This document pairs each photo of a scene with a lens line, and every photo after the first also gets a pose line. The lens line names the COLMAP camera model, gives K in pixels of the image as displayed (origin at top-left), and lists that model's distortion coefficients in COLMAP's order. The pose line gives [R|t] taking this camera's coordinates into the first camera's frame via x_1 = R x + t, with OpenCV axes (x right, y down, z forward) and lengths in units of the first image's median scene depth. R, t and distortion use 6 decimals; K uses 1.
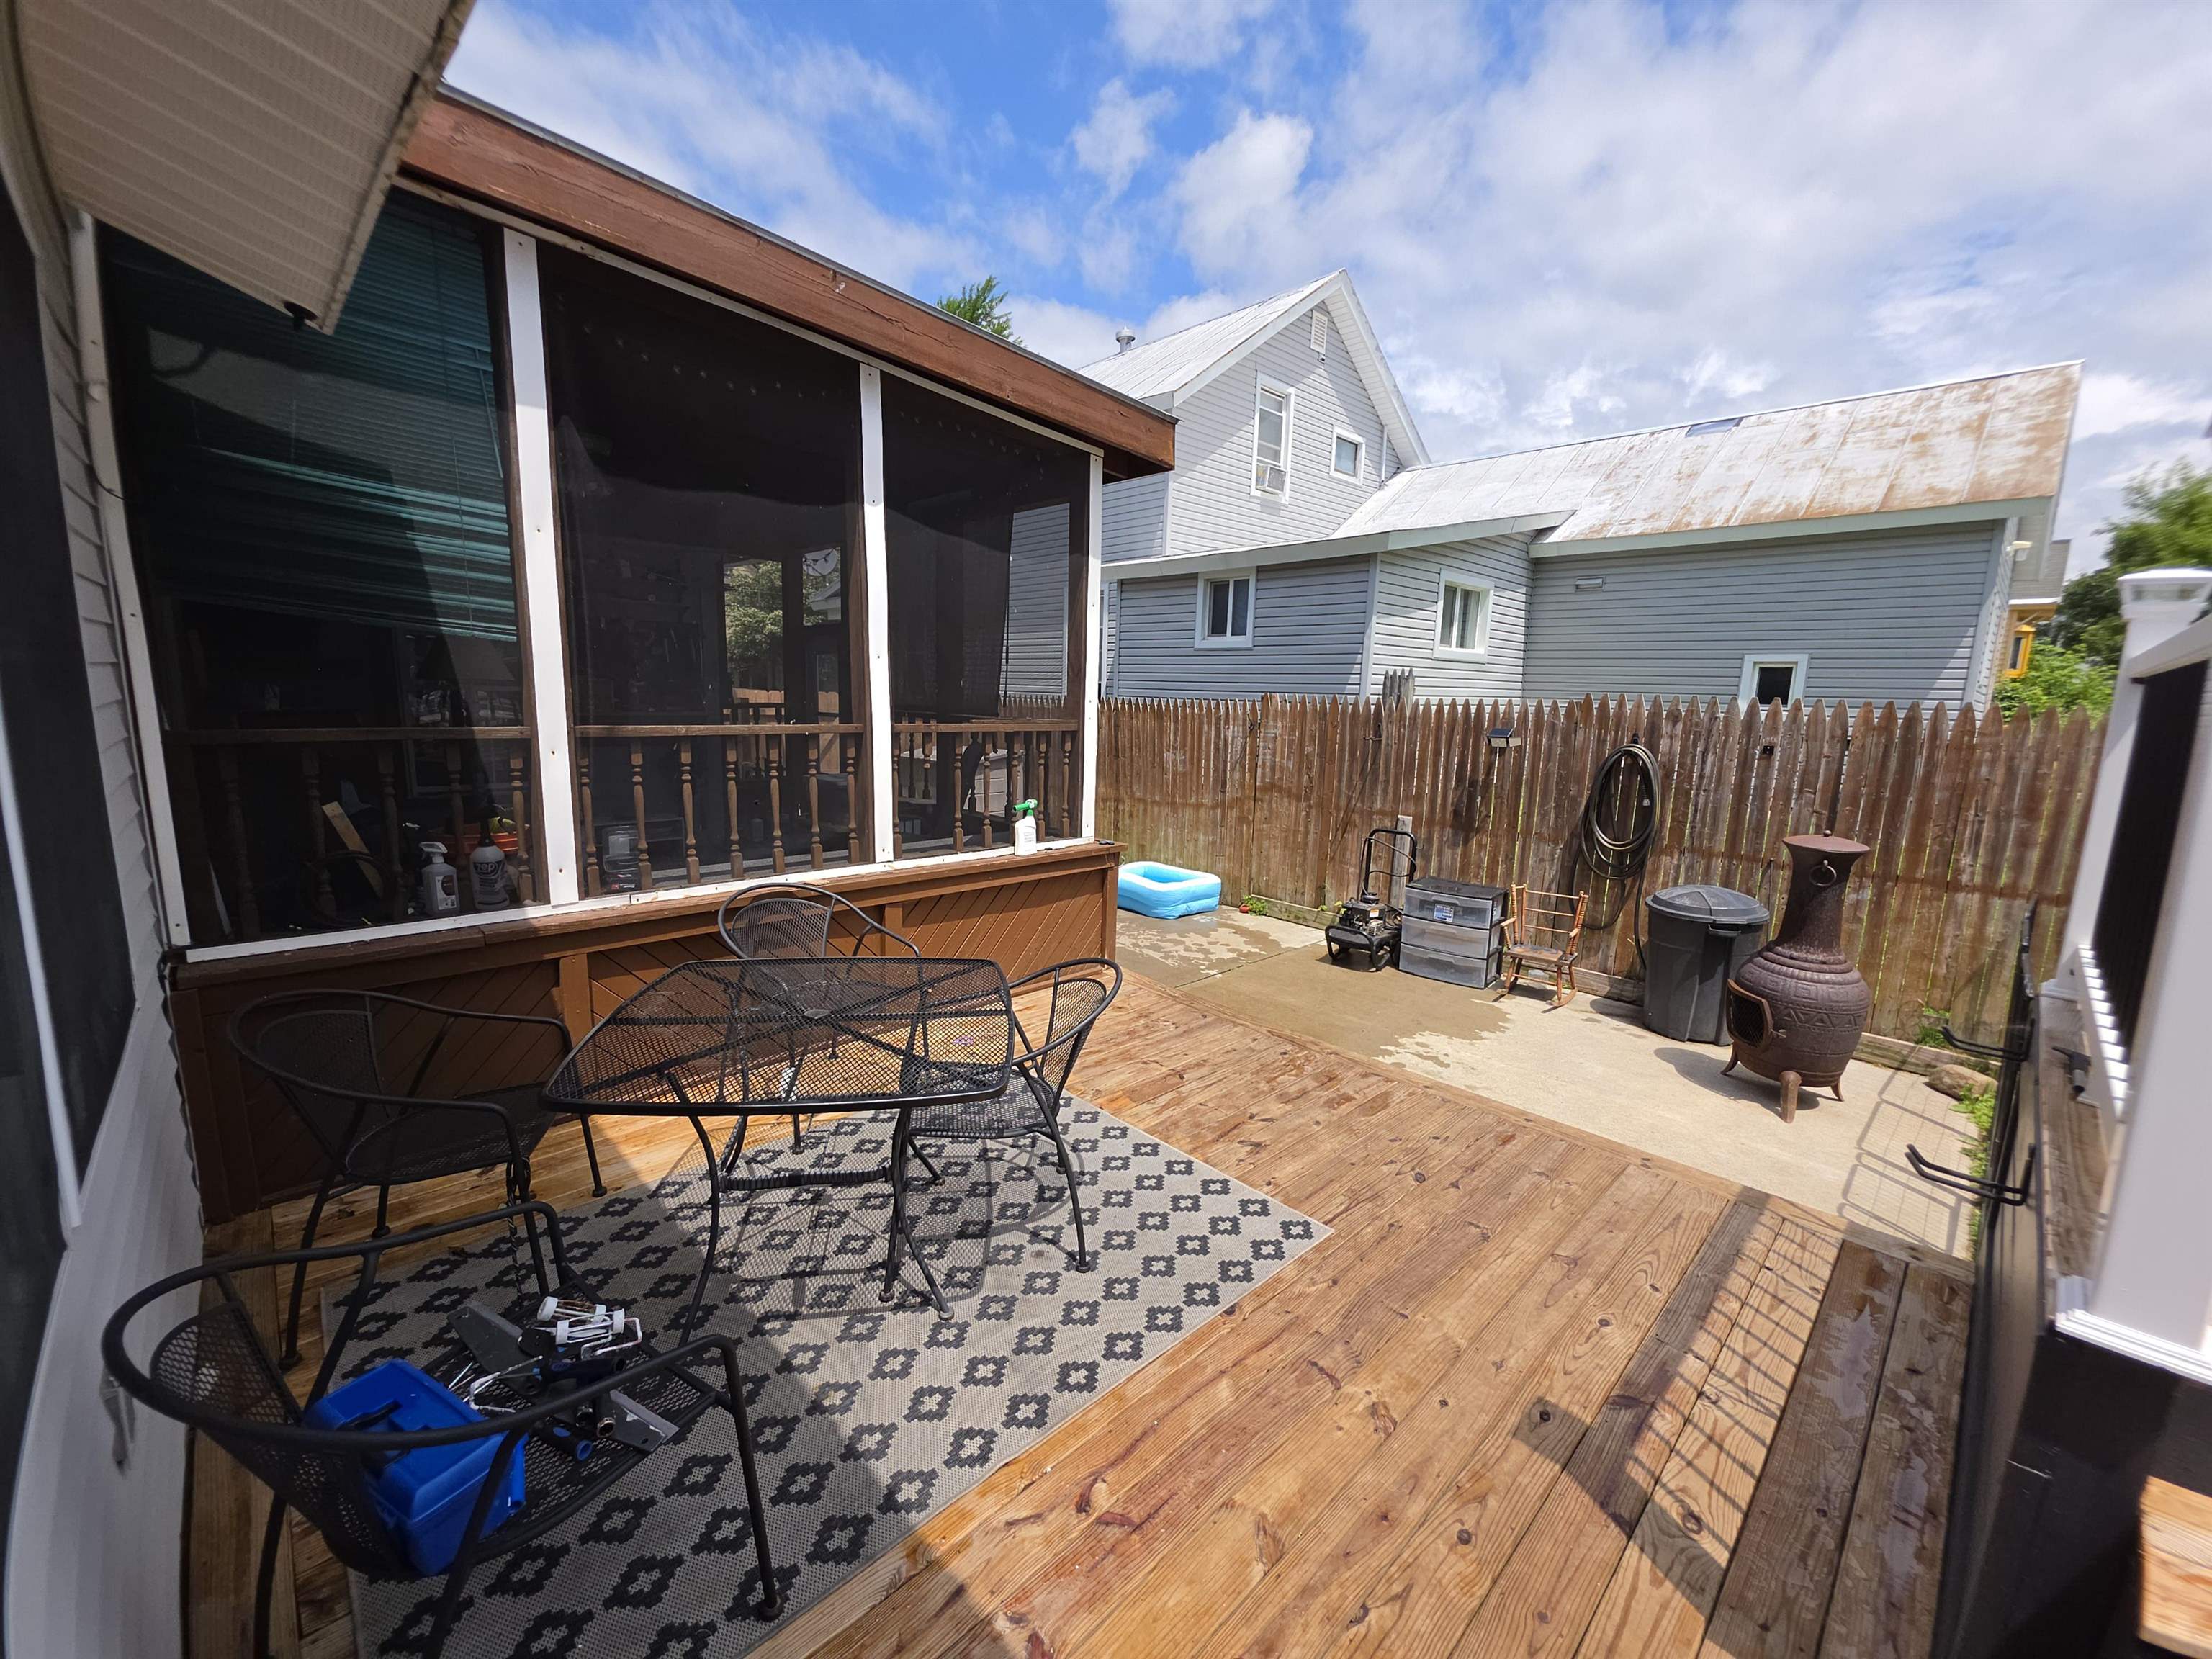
lens RADIAL K [[883.7, 0, 1094.3], [0, 883.7, 831.4], [0, 0, 1]] dist [-0.009973, -0.001686]
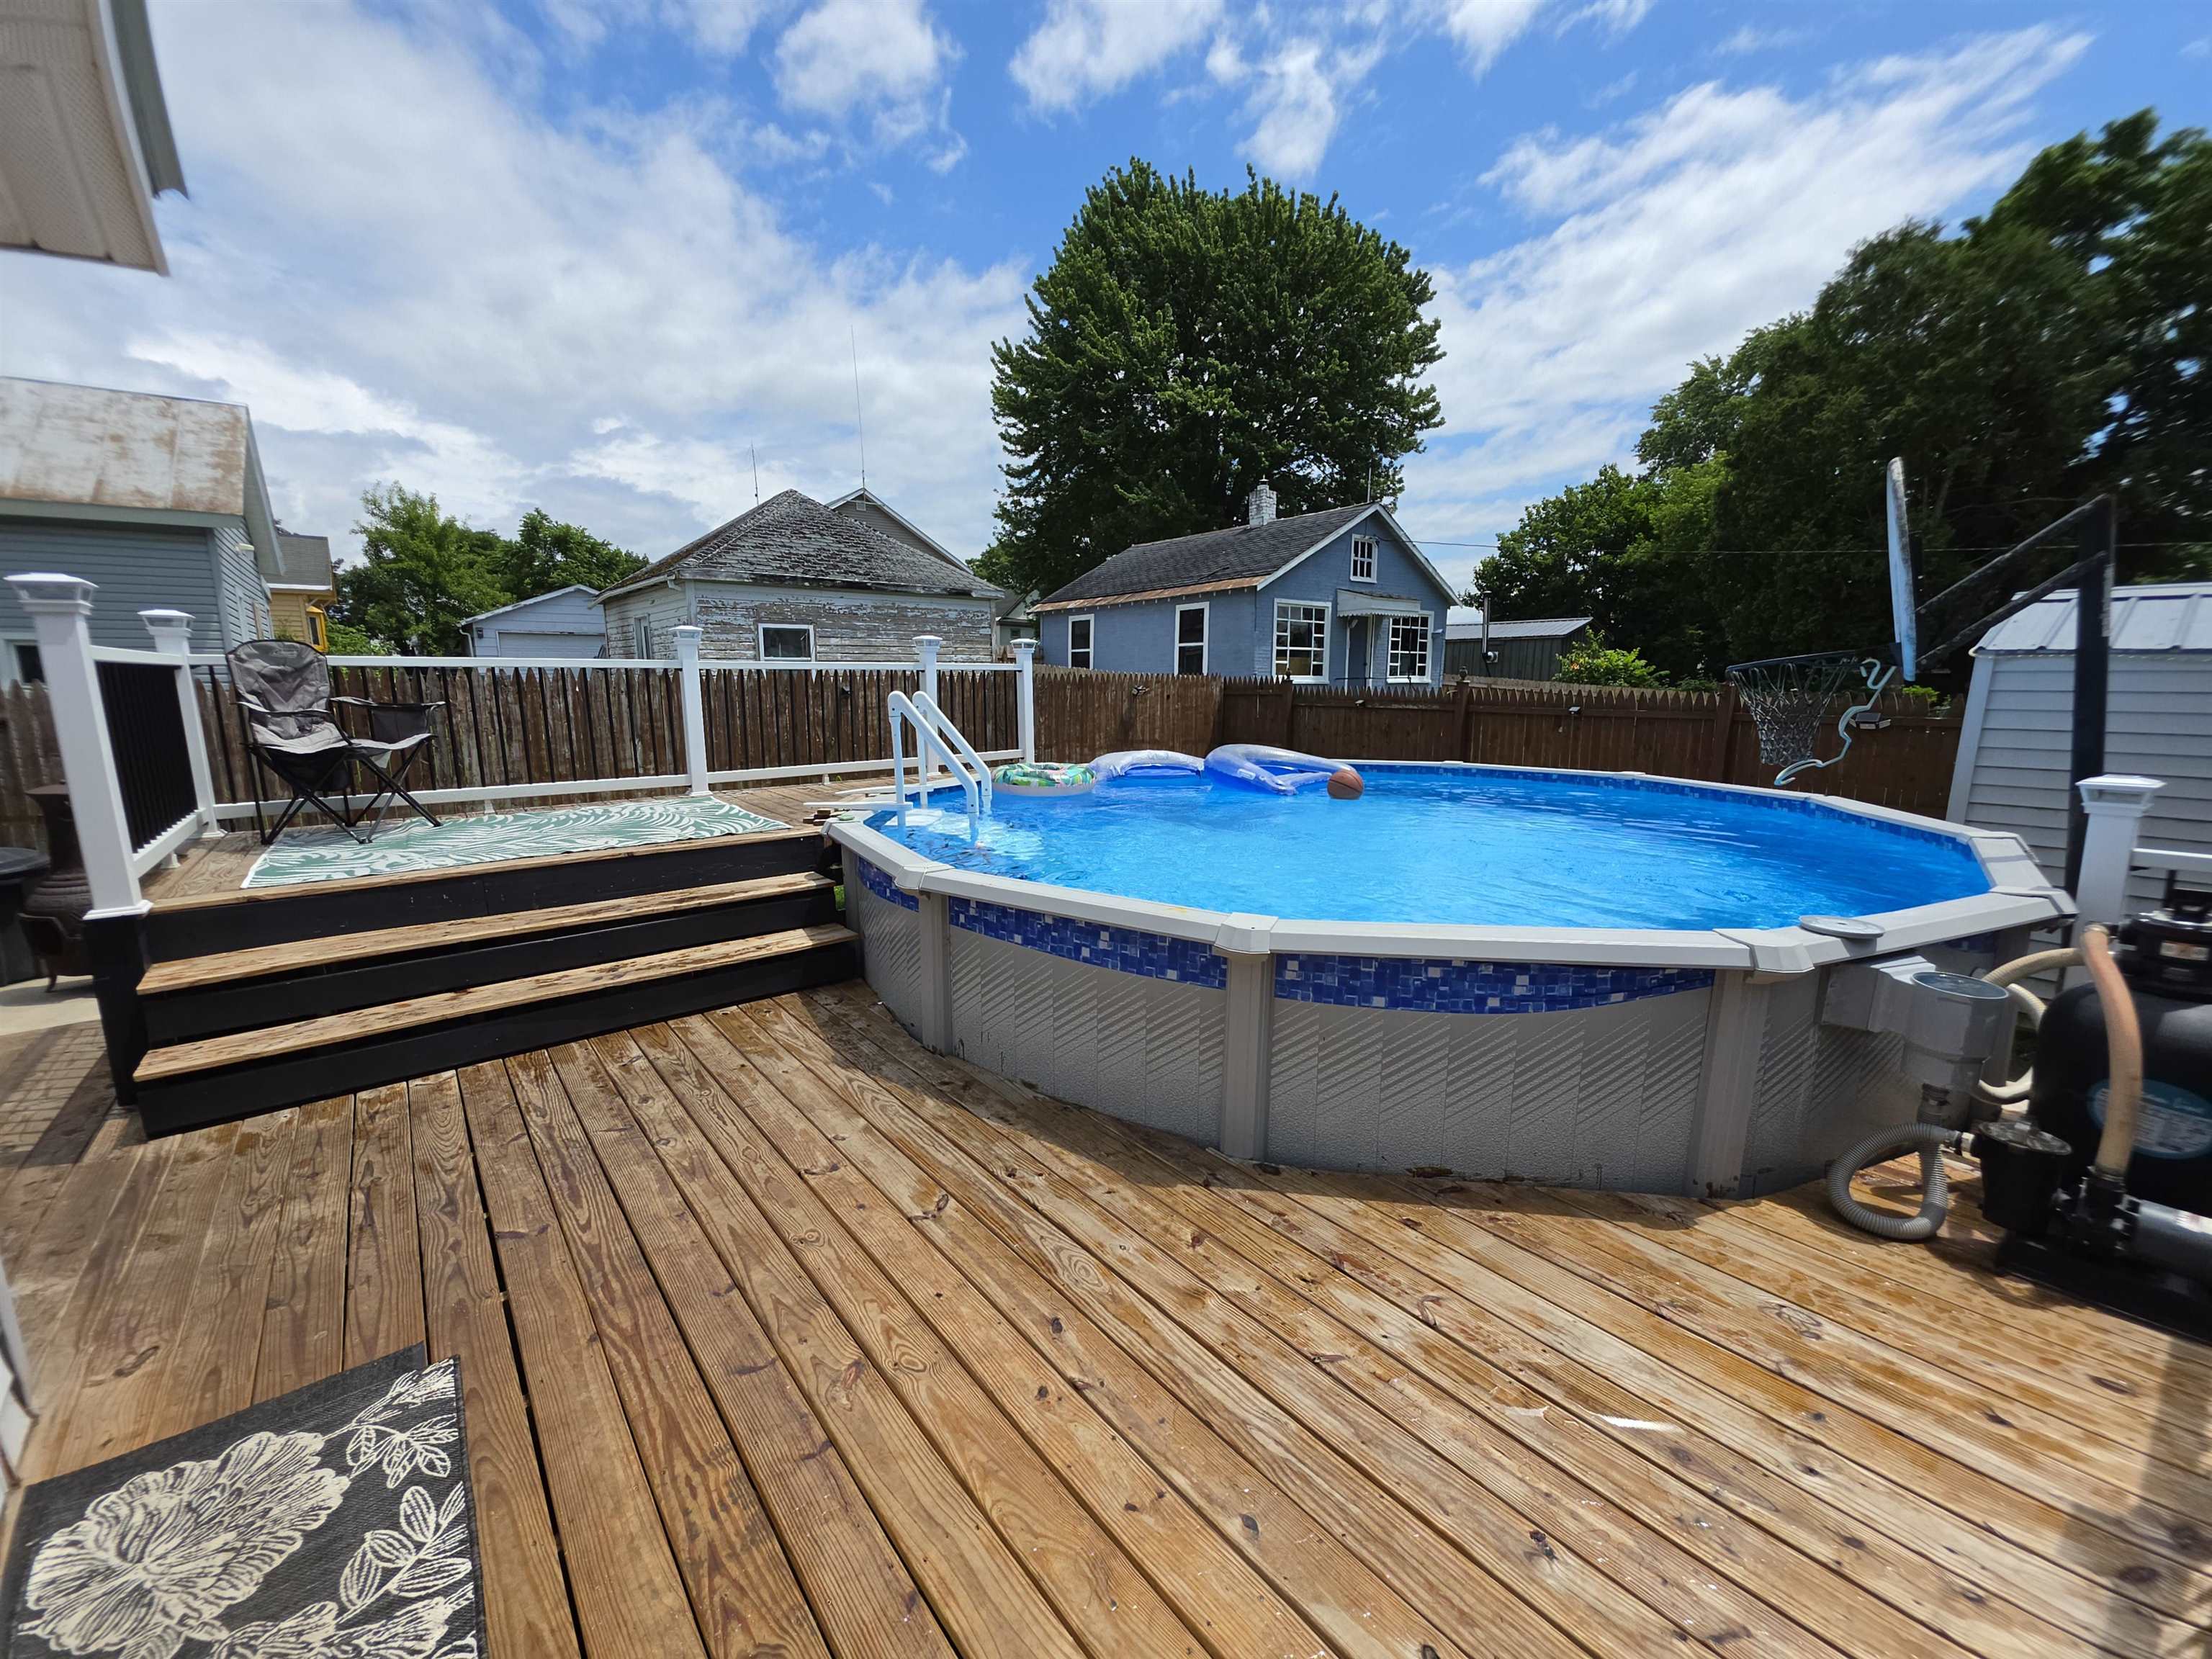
lens RADIAL K [[883.7, 0, 1105.3], [0, 883.7, 839.5], [0, 0, 1]] dist [-0.009973, -0.001686]
pose [[0.075440, -0.201683, 0.976541, -0.145685], [0.163304, 0.968608, 0.187429, 0.043049], [-0.983687, 0.145334, 0.106008, -0.291794]]
